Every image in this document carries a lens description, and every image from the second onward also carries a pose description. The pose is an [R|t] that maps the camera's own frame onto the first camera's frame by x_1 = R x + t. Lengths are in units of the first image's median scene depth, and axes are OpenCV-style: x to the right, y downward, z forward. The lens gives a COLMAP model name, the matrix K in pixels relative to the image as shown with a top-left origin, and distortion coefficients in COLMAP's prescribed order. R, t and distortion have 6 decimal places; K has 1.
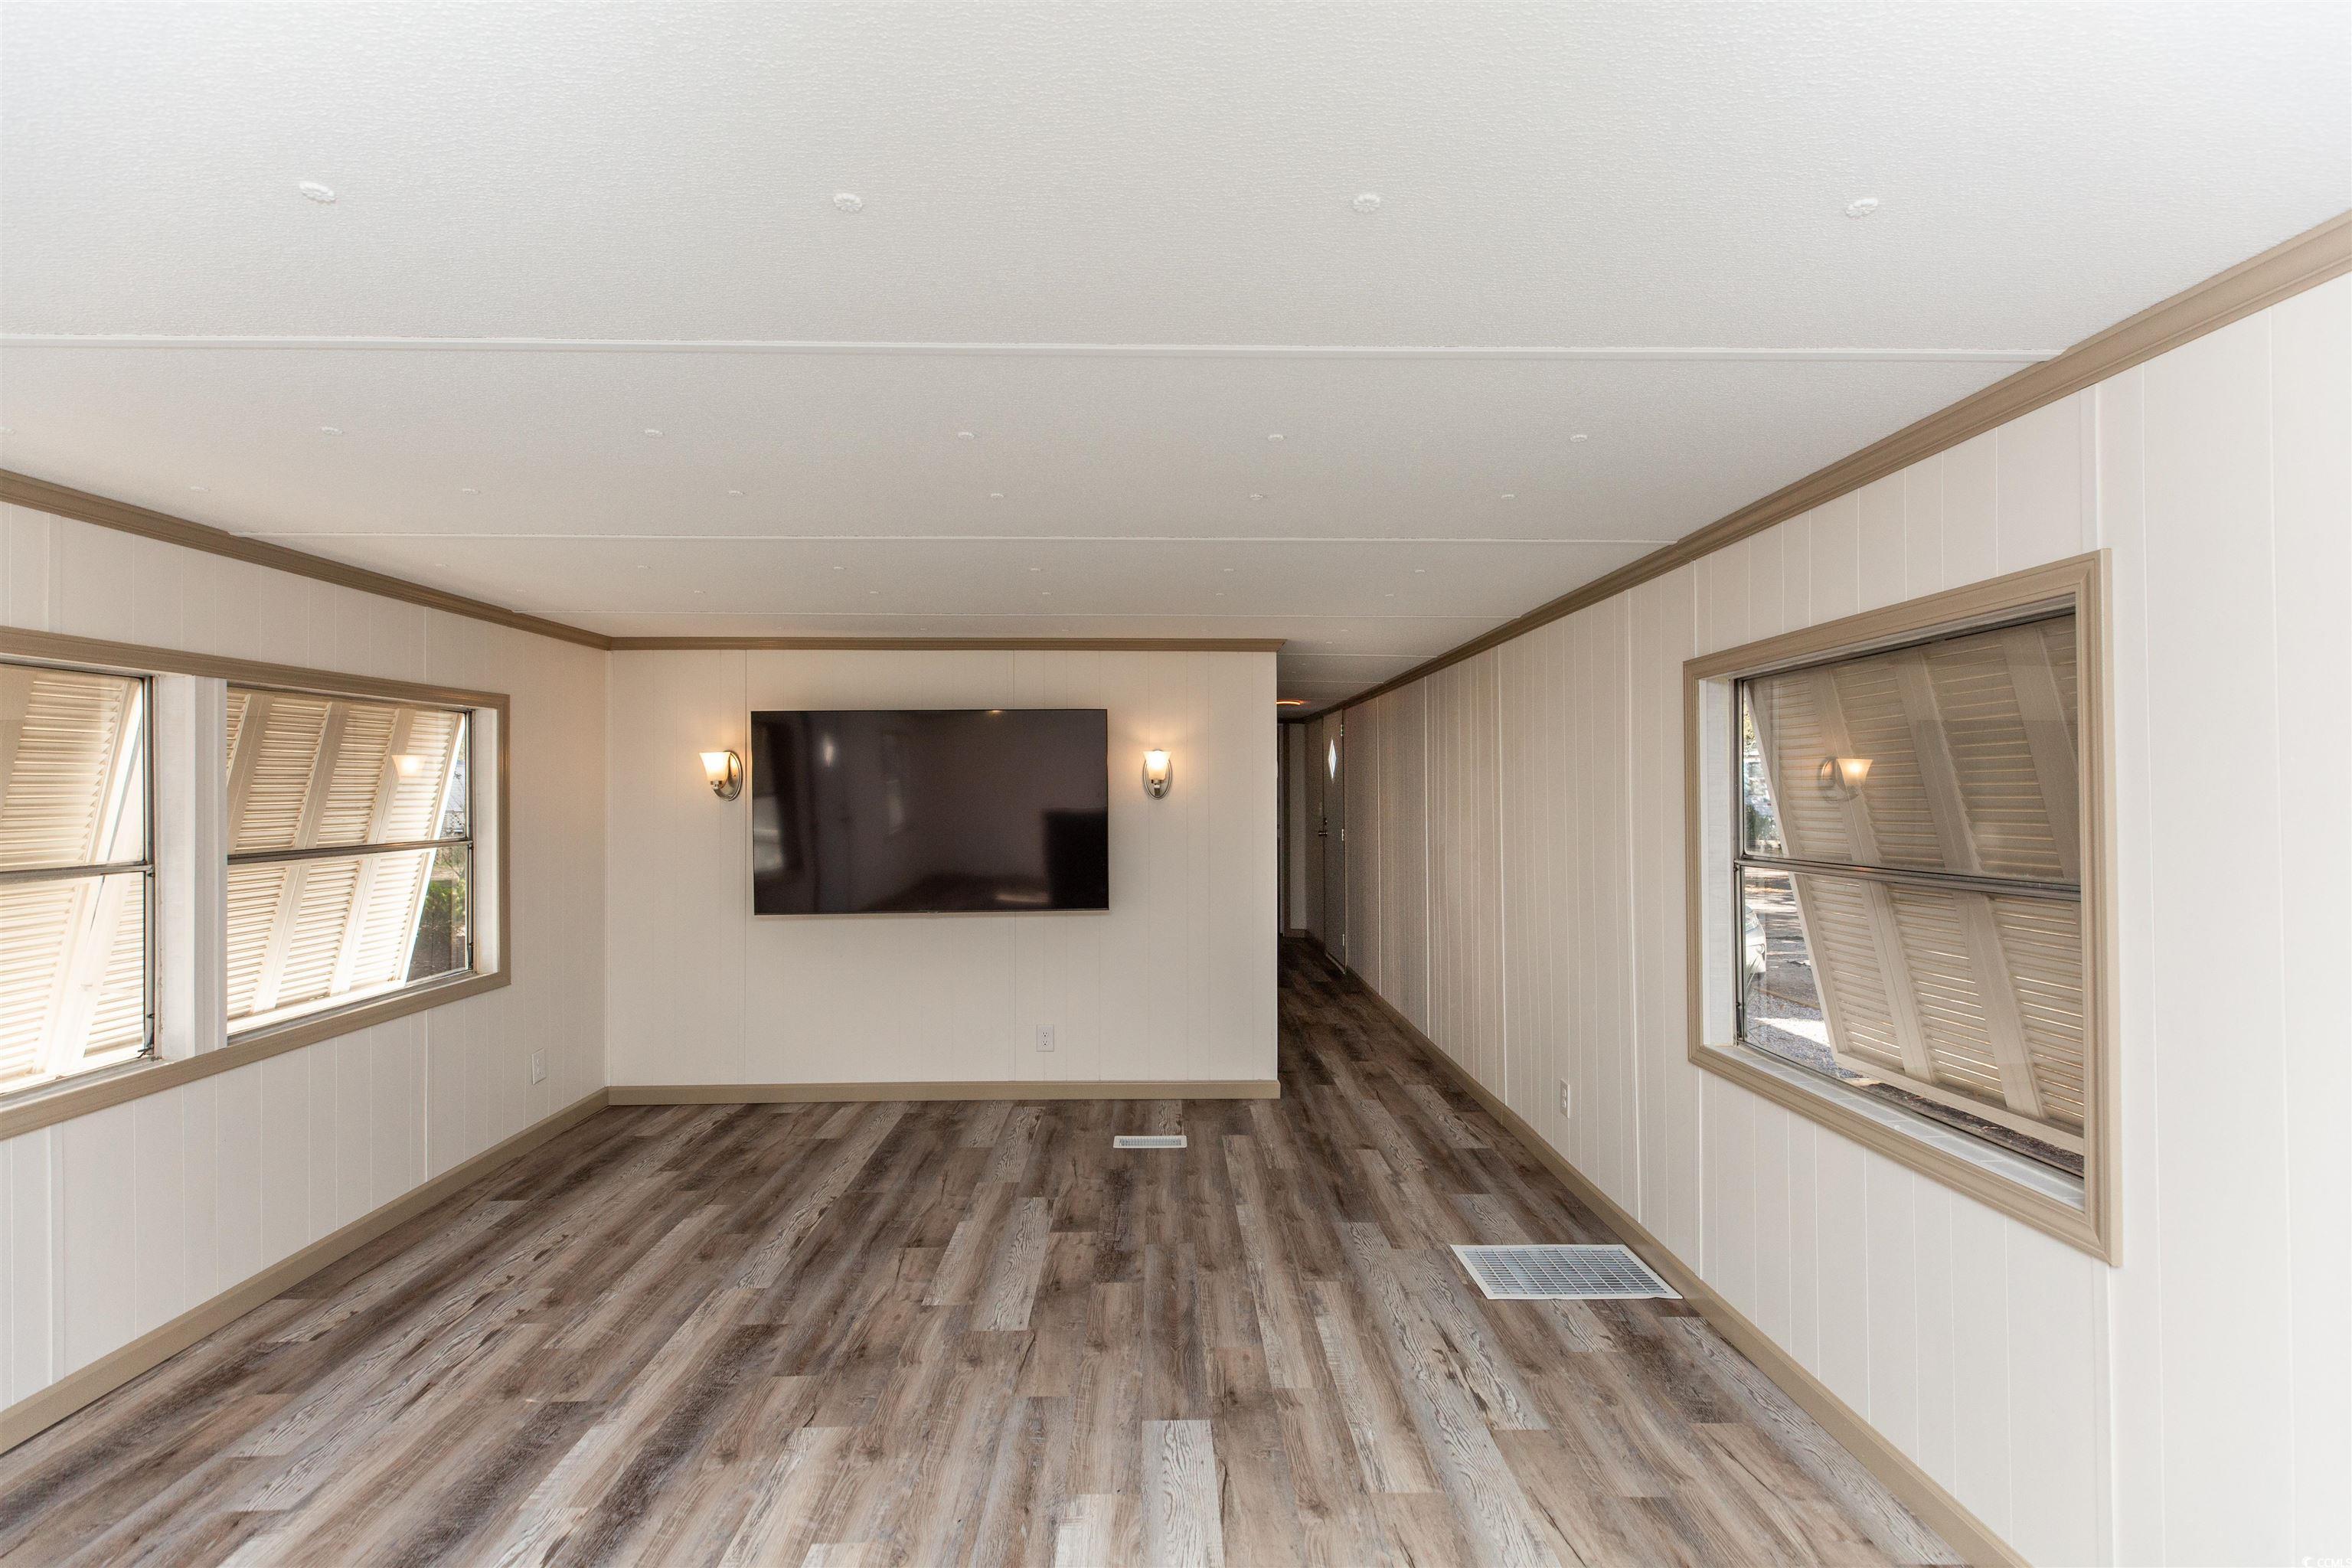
lens RADIAL K [[1045.4, 0, 1174.6], [0, 1045.4, 779.3], [0, 0, 1]] dist [0.005462, -0.000508]
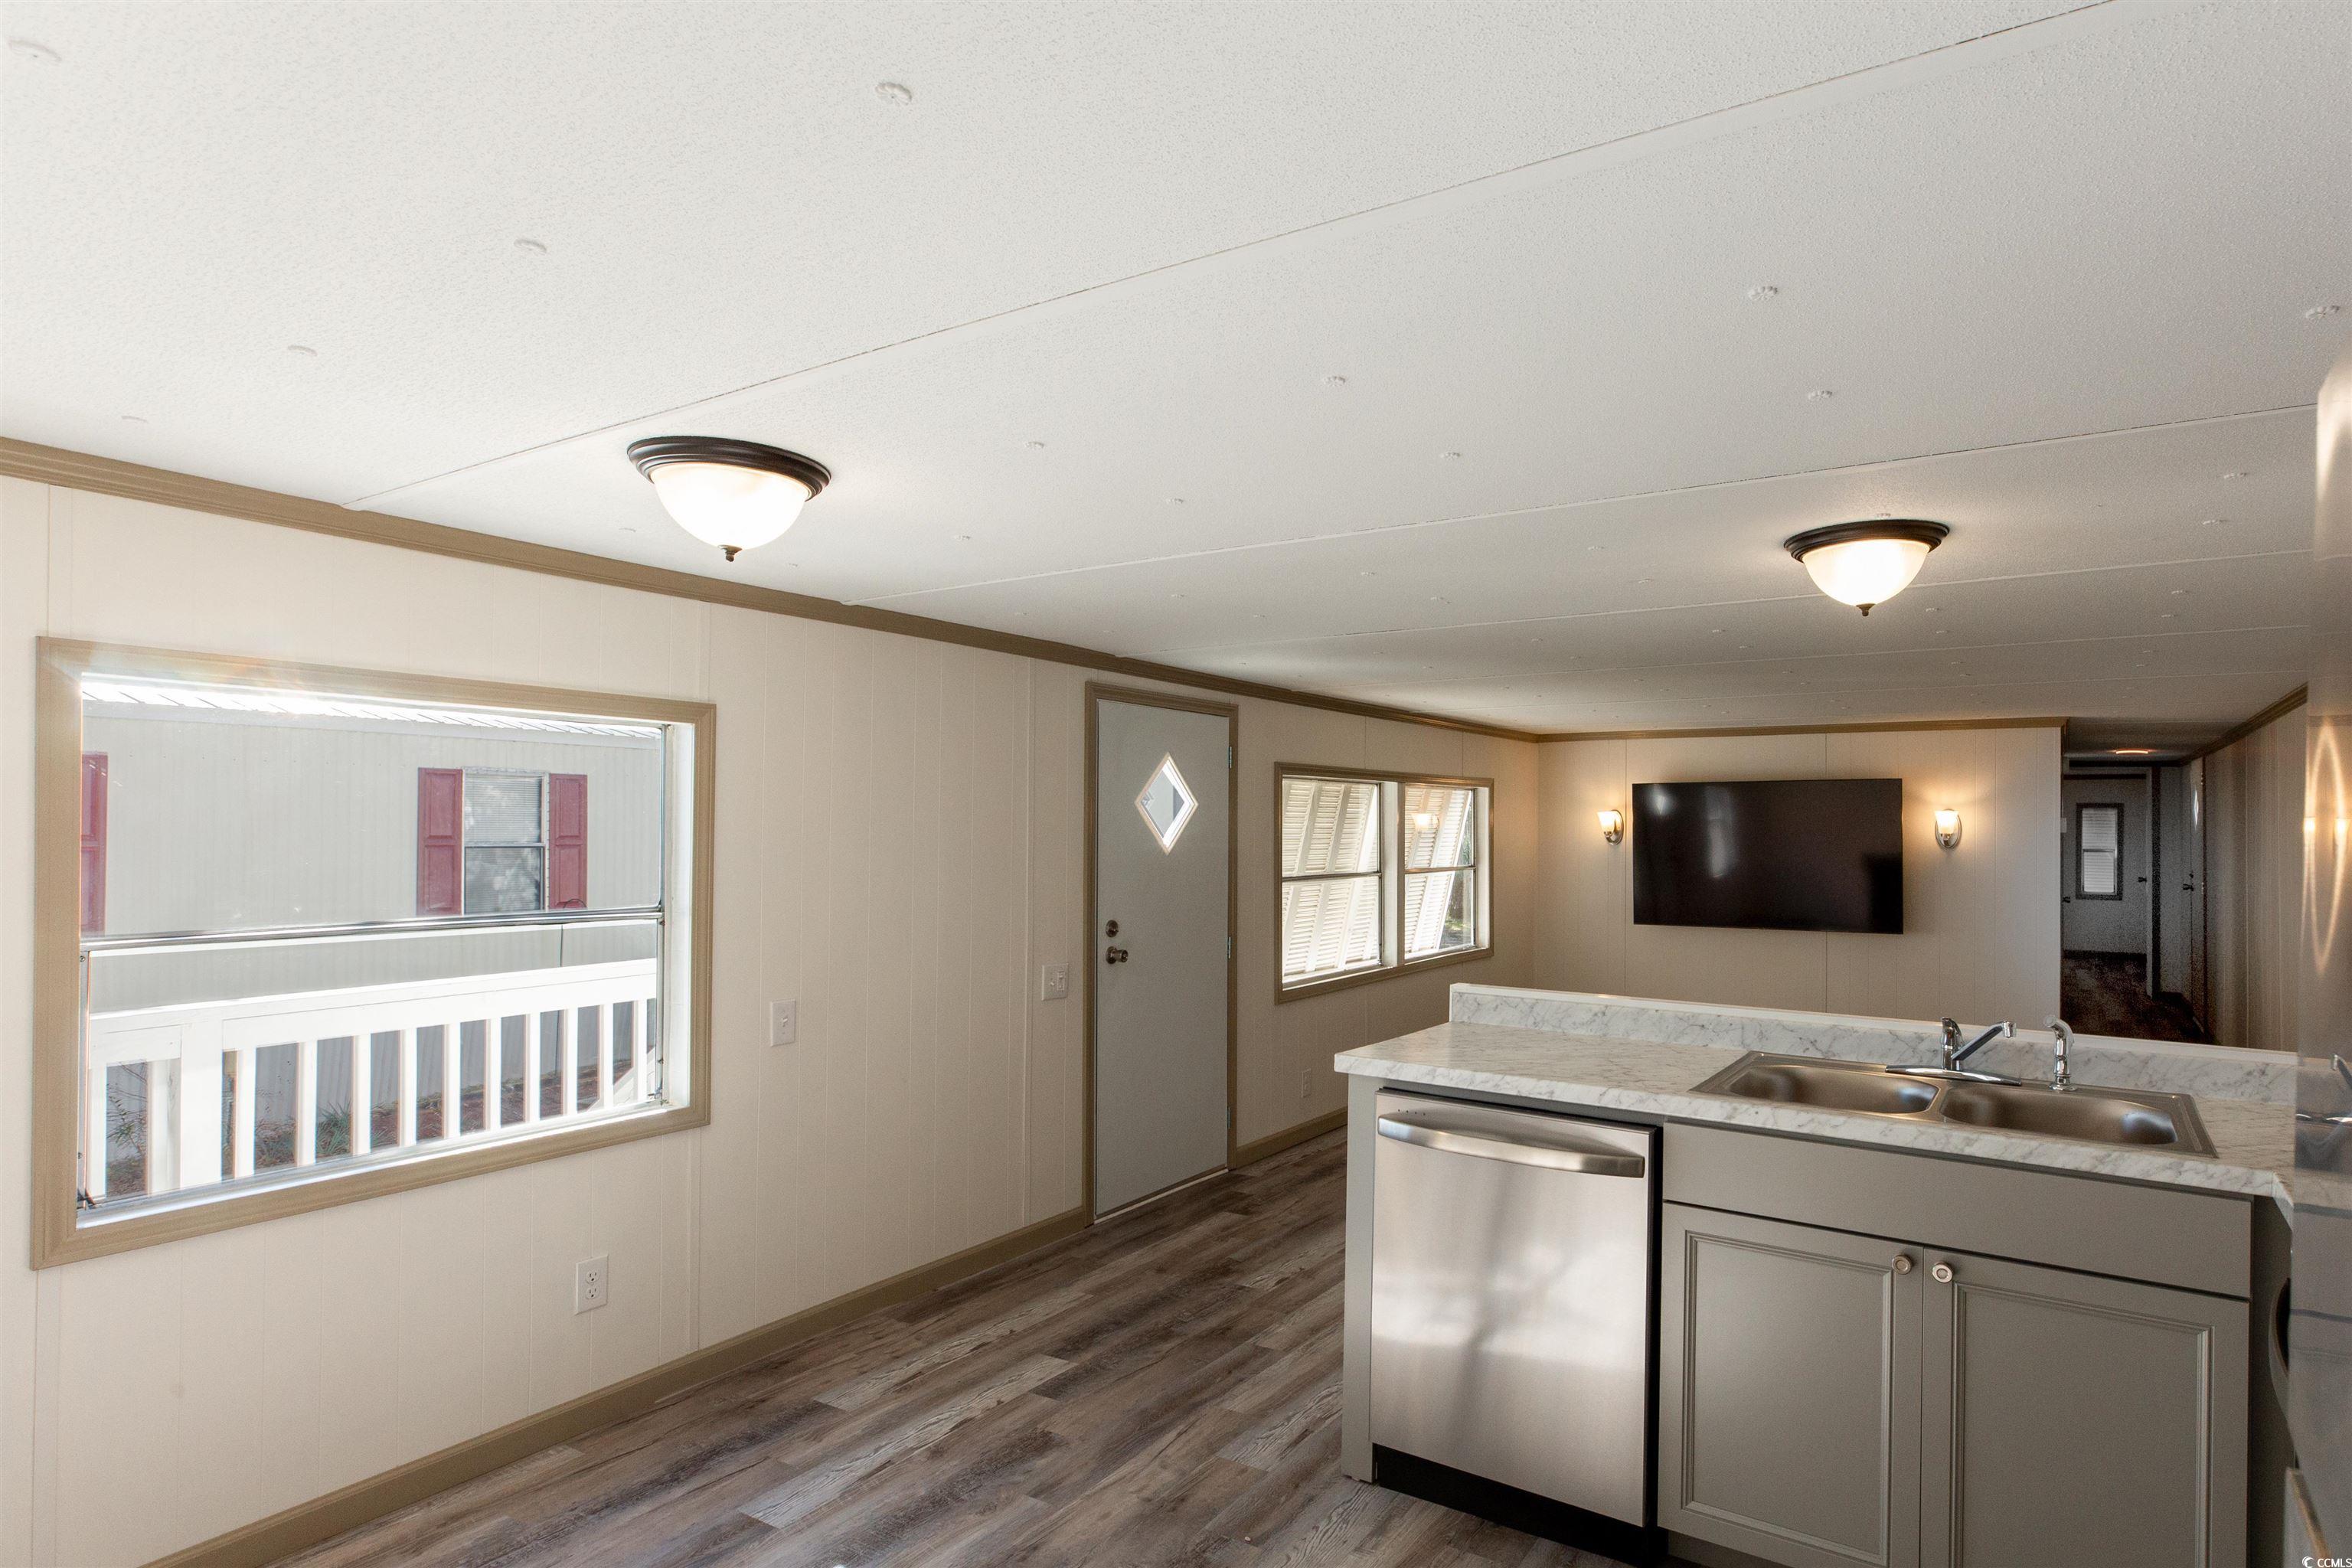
lens RADIAL K [[1244.0, 0, 1320.2], [0, 1244.0, 820.1], [0, 0, 1]] dist [0.003806, -0.000017]
pose [[0.849634, 0.005257, -0.527347, 0.205590], [-0.003908, 0.999986, 0.003671, -0.028480], [0.527358, -0.001059, 0.849642, -1.036658]]
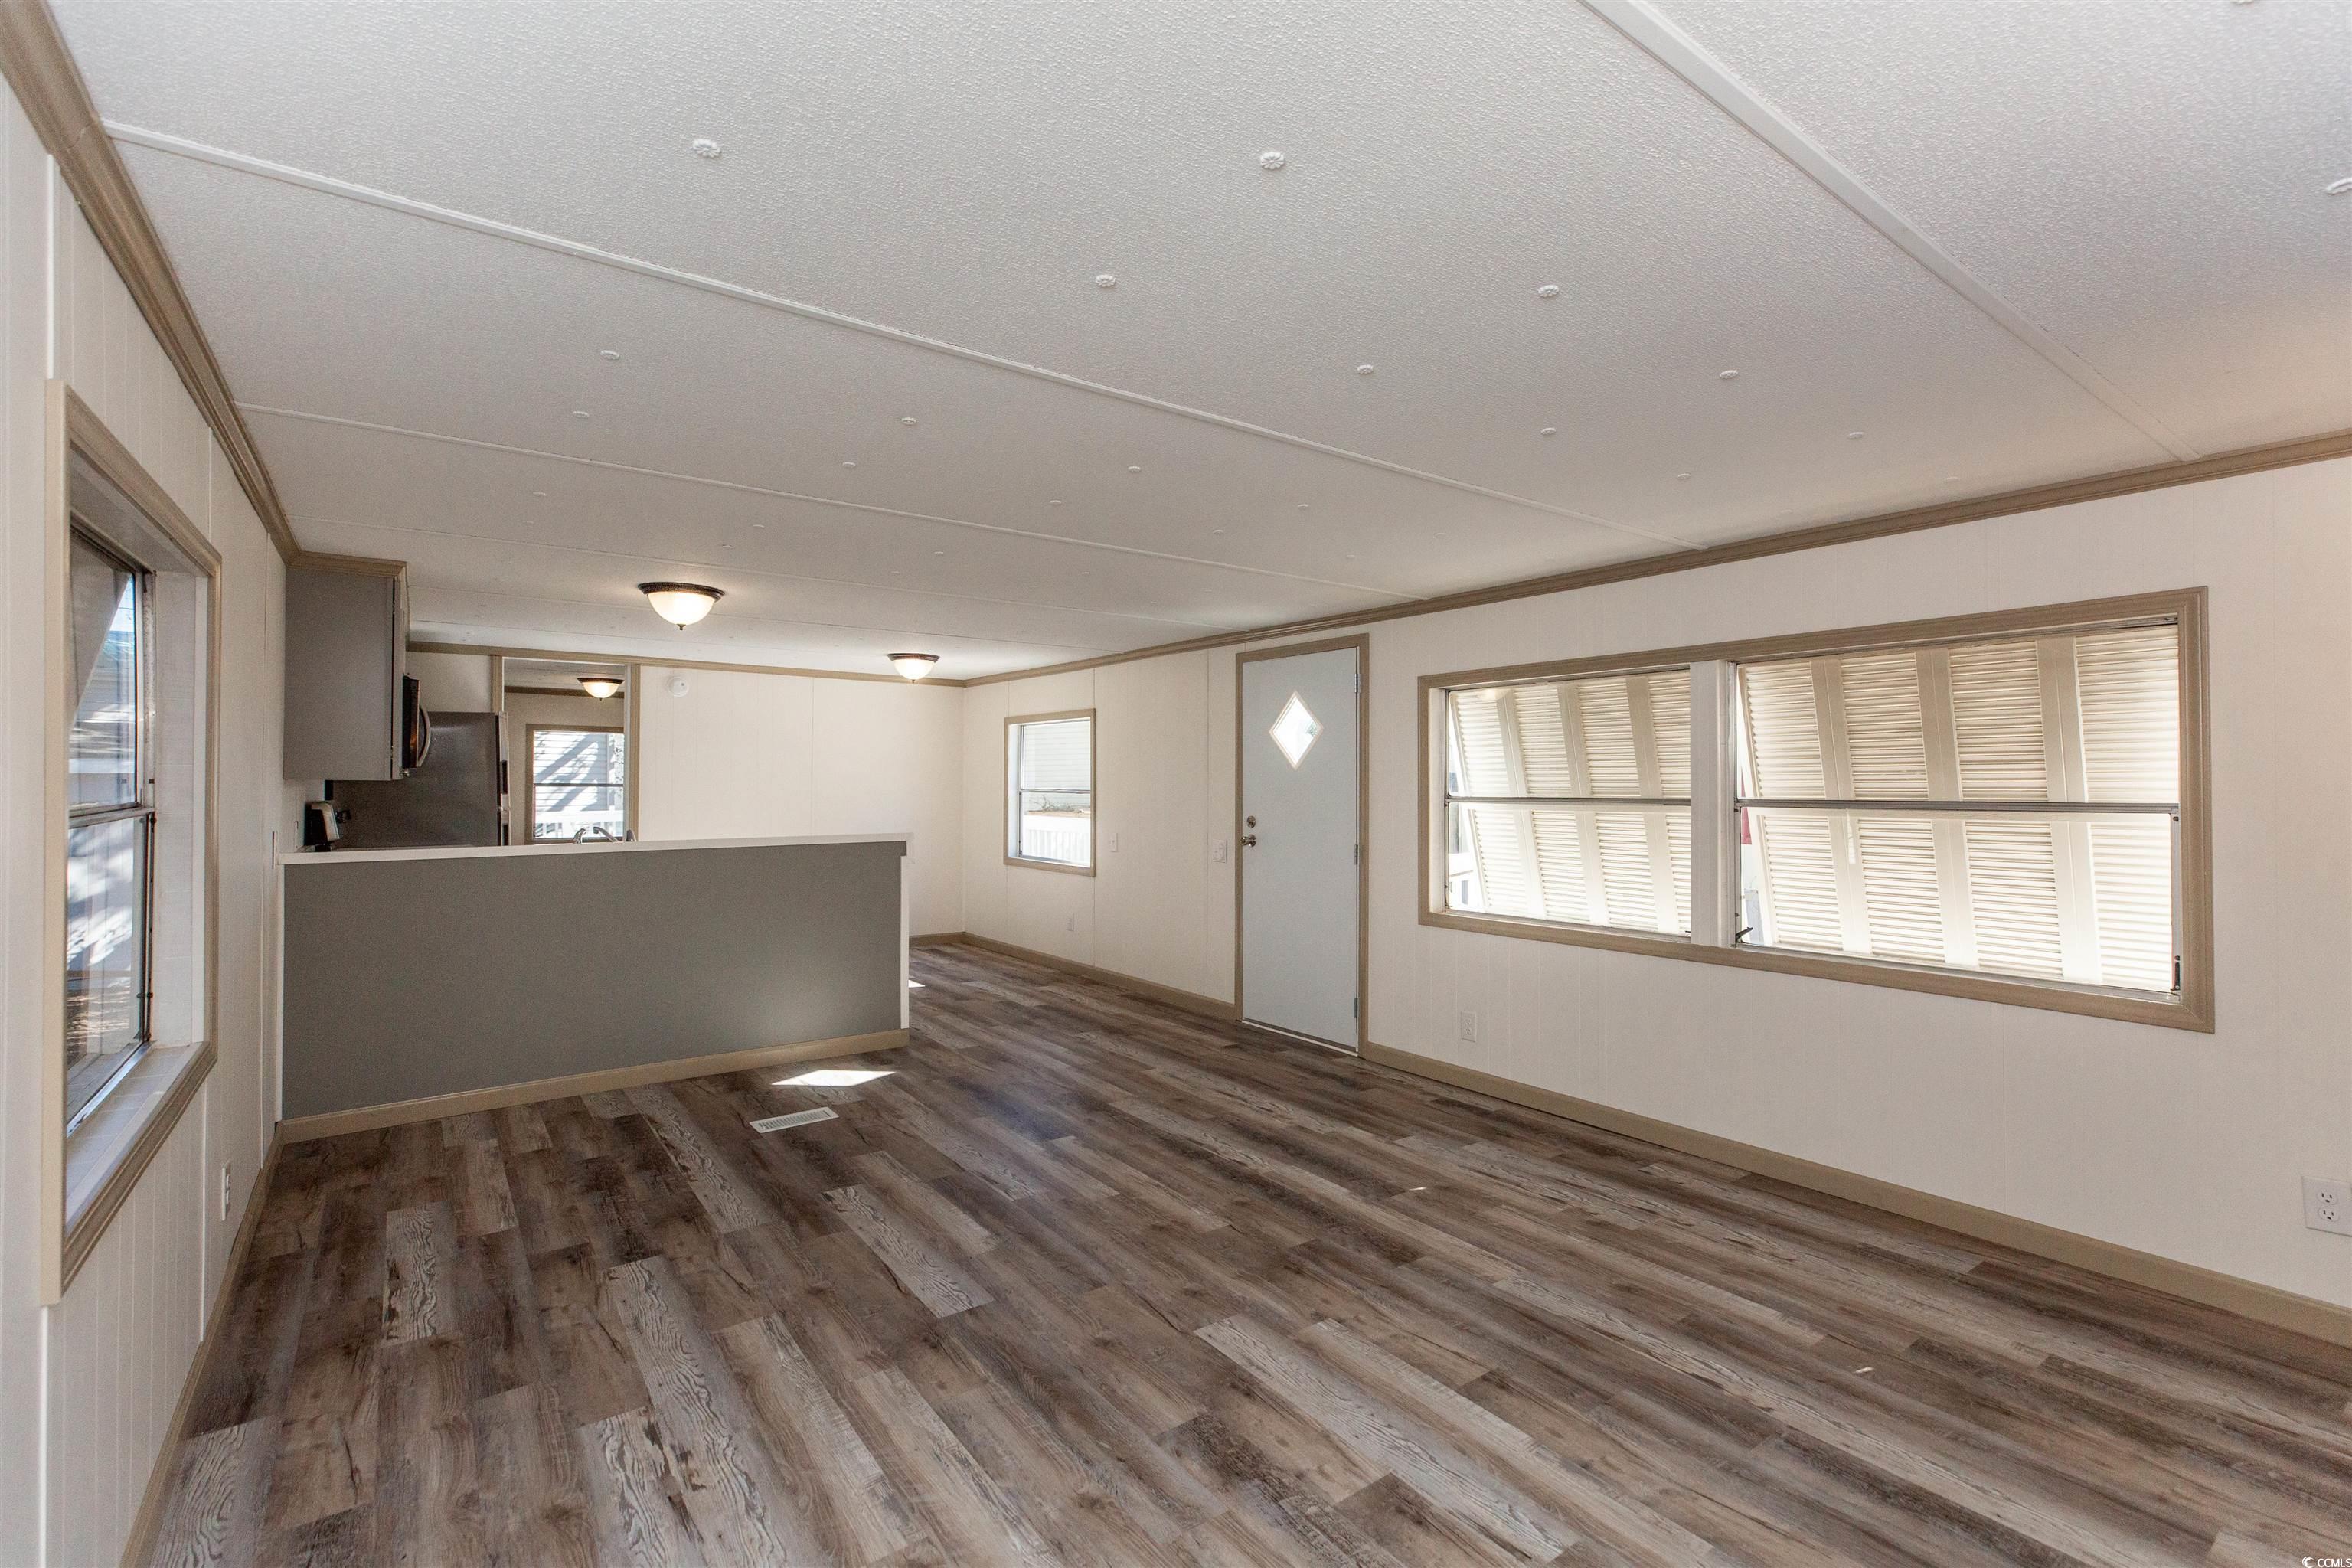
lens RADIAL K [[1045.4, 0, 1174.6], [0, 1045.4, 779.3], [0, 0, 1]] dist [0.005462, -0.000508]
pose [[-0.819470, -0.000819, -0.573121, 0.340436], [0.007418, 0.999900, -0.012035, 0.057212], [0.573074, -0.014113, -0.819382, 1.532224]]
